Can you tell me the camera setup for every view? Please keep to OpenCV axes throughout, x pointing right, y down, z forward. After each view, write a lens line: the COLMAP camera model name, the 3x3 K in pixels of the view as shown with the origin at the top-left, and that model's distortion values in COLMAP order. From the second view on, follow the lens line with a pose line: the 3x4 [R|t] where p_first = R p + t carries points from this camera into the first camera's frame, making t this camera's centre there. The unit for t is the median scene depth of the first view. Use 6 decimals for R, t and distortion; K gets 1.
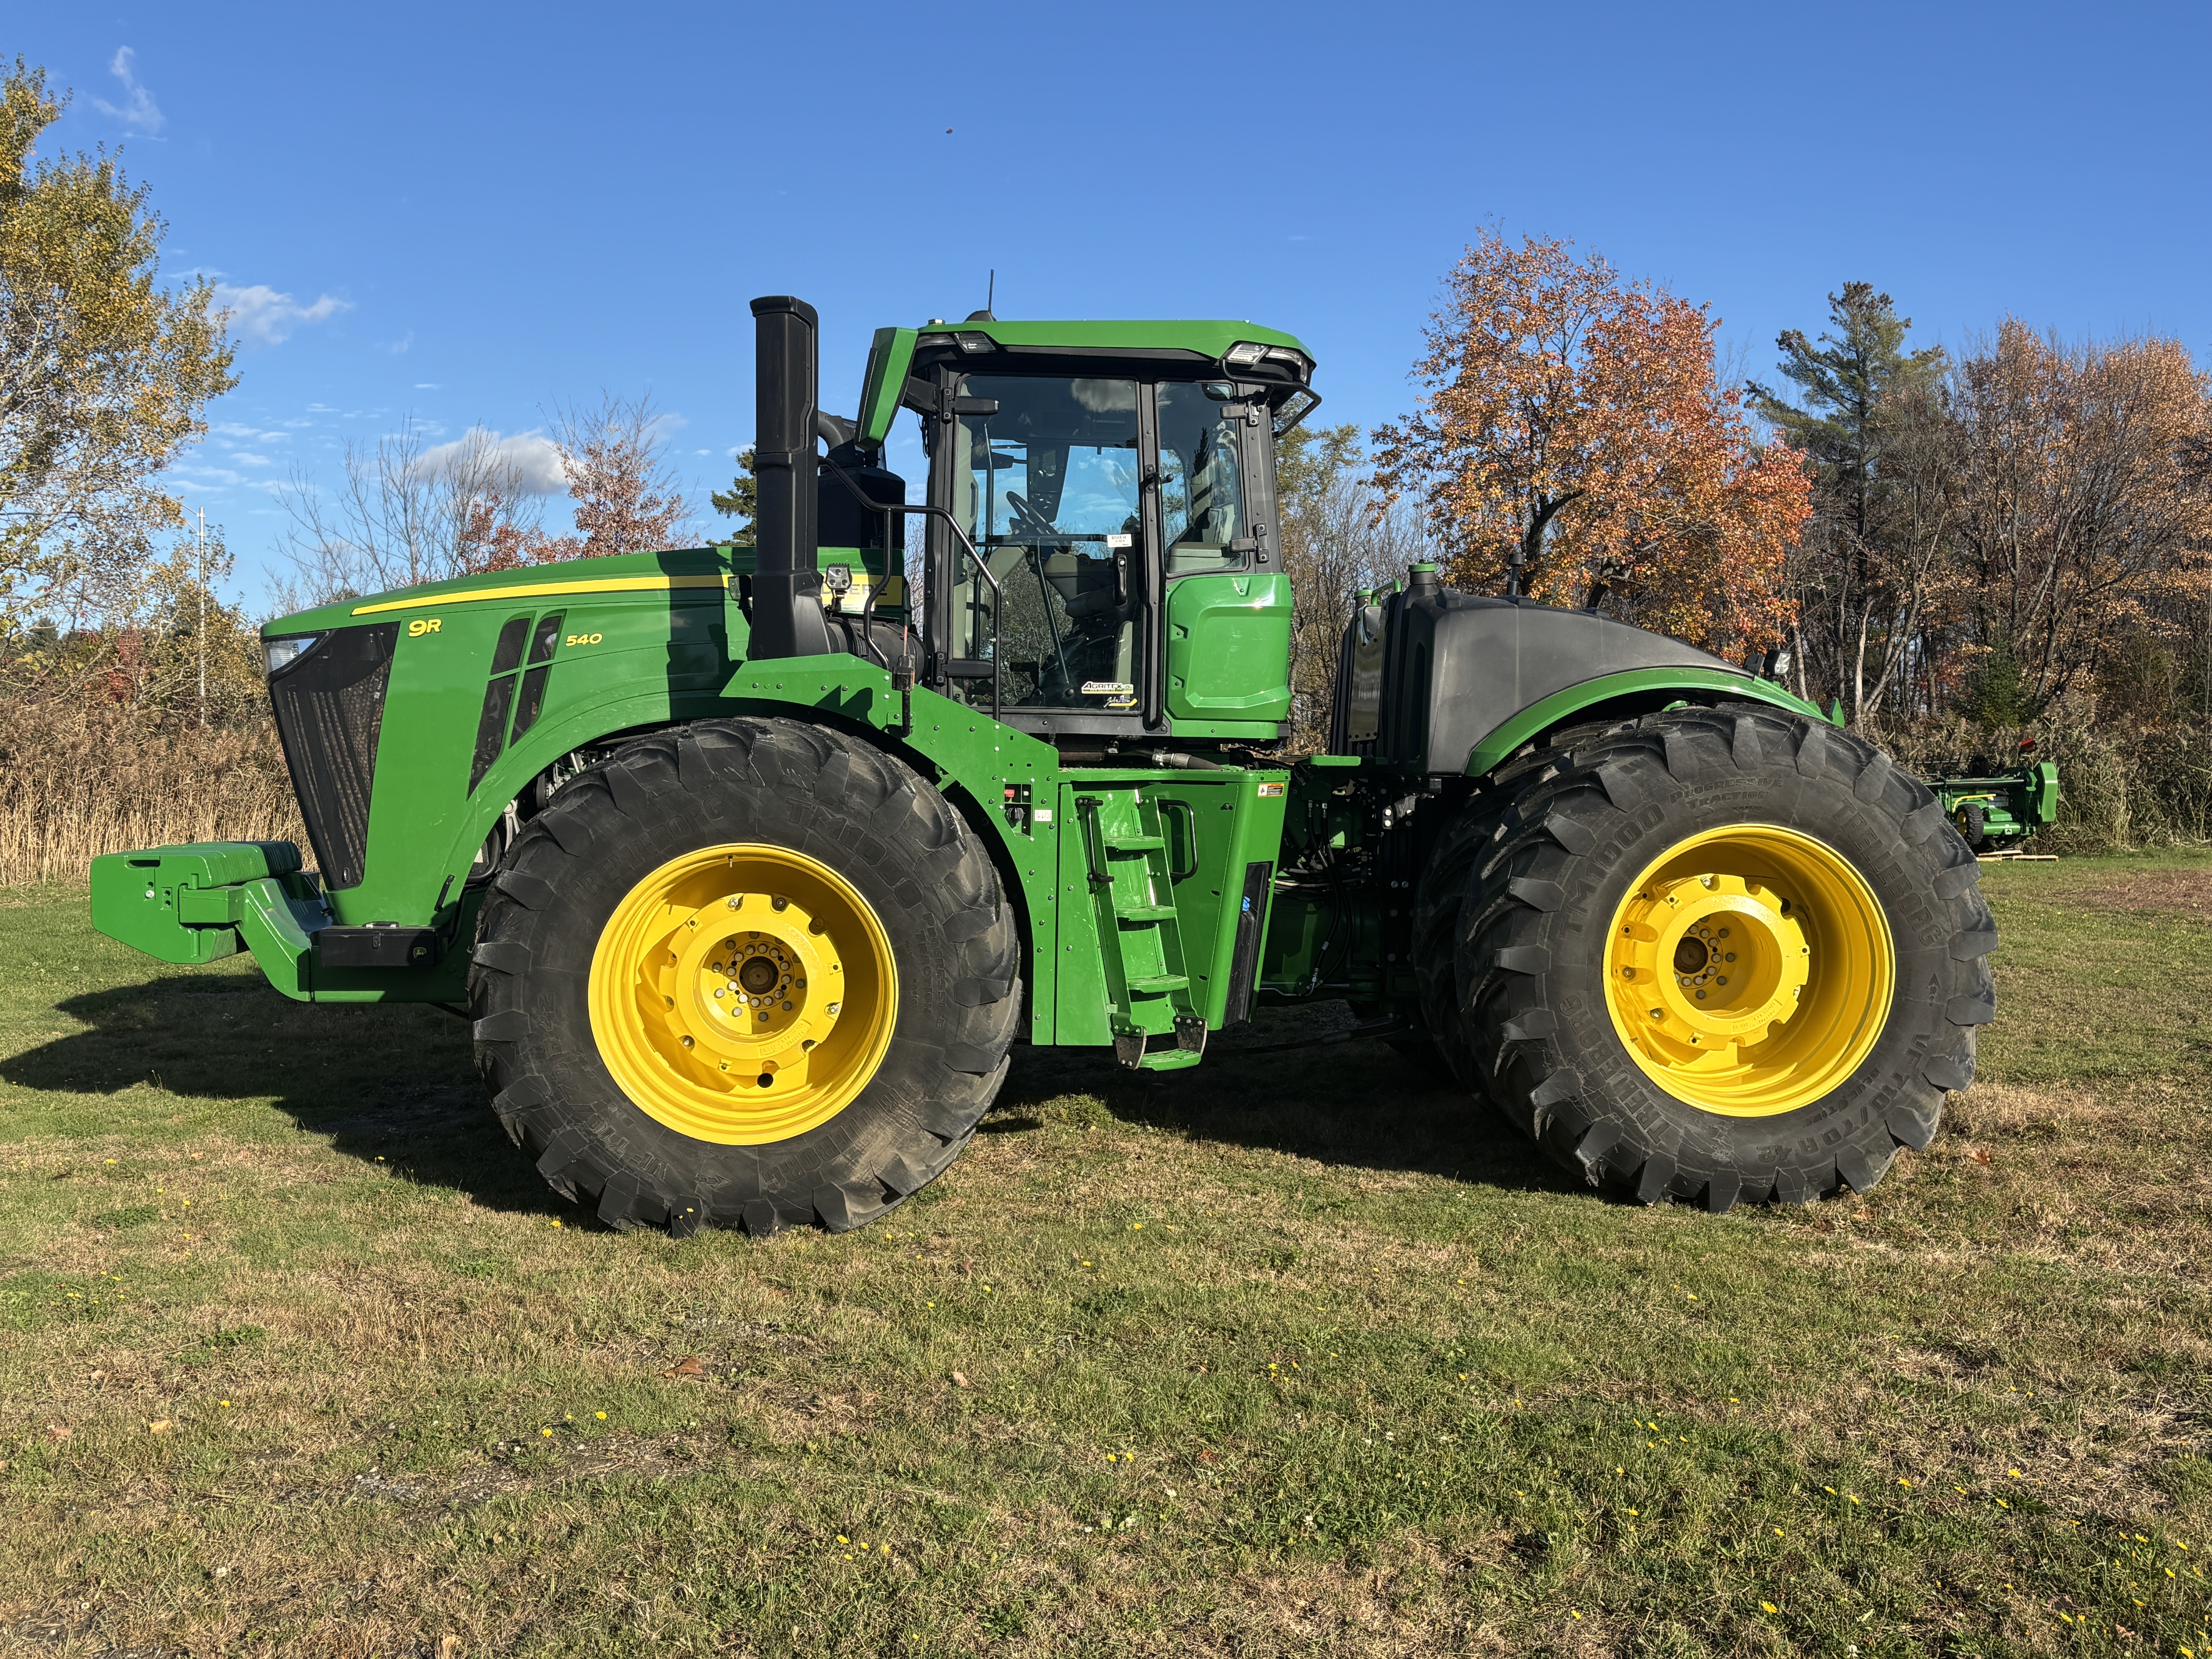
lens RADIAL K [[2122.1, 0, 1105.5], [0, 2122.1, 827.8], [0, 0, 1]] dist [0.056708, 0.000000]
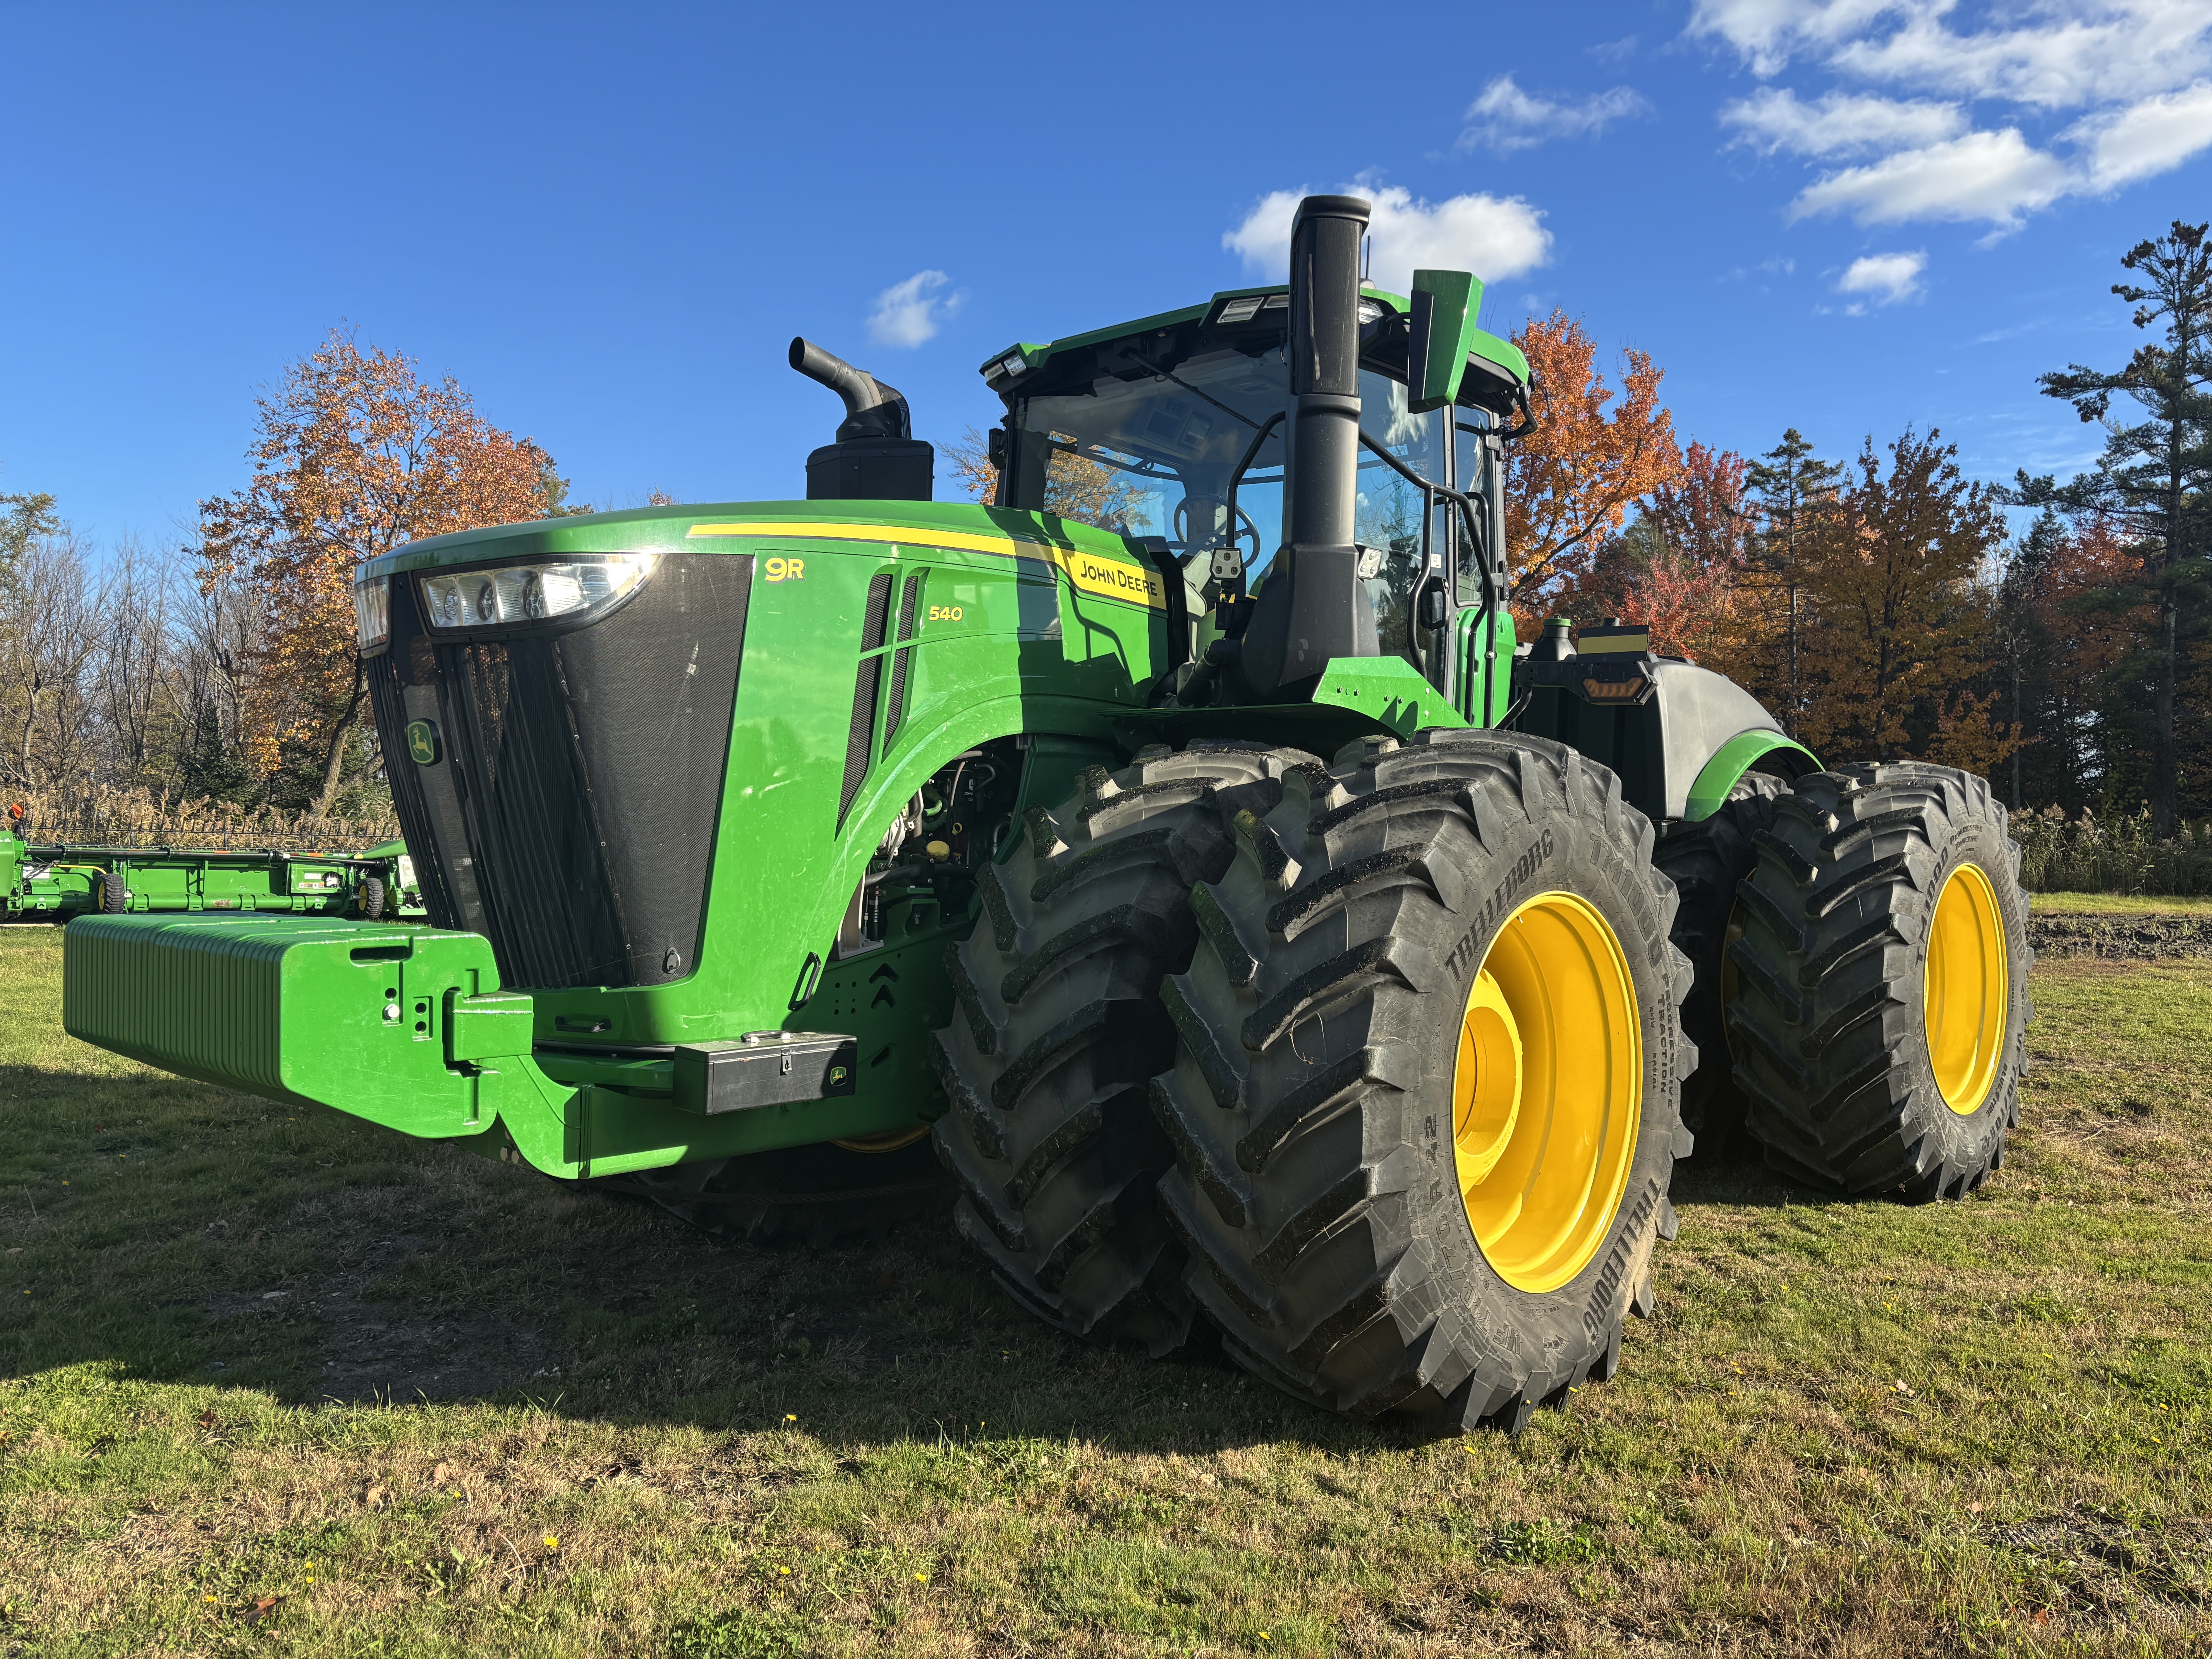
lens RADIAL K [[1689.3, 0, 1106.8], [0, 1689.3, 835.5], [0, 0, 1]] dist [0.050254, -0.009961]
pose [[0.733712, 0.007649, 0.679417, -0.586889], [0.013312, 0.999583, -0.025629, 0.000517], [-0.679330, 0.027848, 0.733304, 0.553888]]
